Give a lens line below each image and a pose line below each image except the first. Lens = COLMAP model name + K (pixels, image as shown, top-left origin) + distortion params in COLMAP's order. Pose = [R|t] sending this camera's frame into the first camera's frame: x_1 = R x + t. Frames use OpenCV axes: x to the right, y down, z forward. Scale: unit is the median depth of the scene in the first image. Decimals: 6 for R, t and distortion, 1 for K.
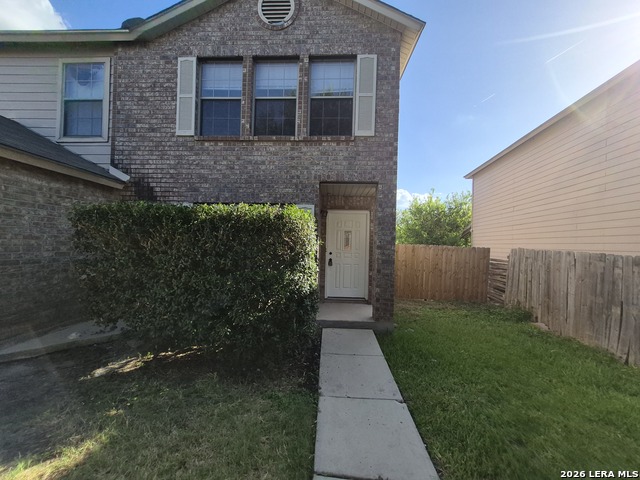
lens RADIAL K [[250.1, 0, 316.6], [0, 250.1, 238.7], [0, 0, 1]] dist [0.005742, -0.001052]
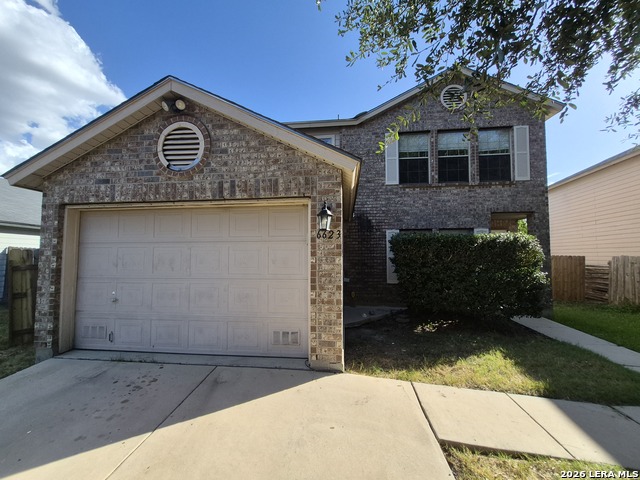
lens RADIAL K [[250.1, 0, 321.9], [0, 250.1, 241.3], [0, 0, 1]] dist [0.005742, -0.001052]
pose [[0.997826, -0.026468, -0.060348, -0.862151], [0.023843, 0.998755, -0.043812, -0.020610], [0.061432, 0.042278, 0.997215, -0.490971]]
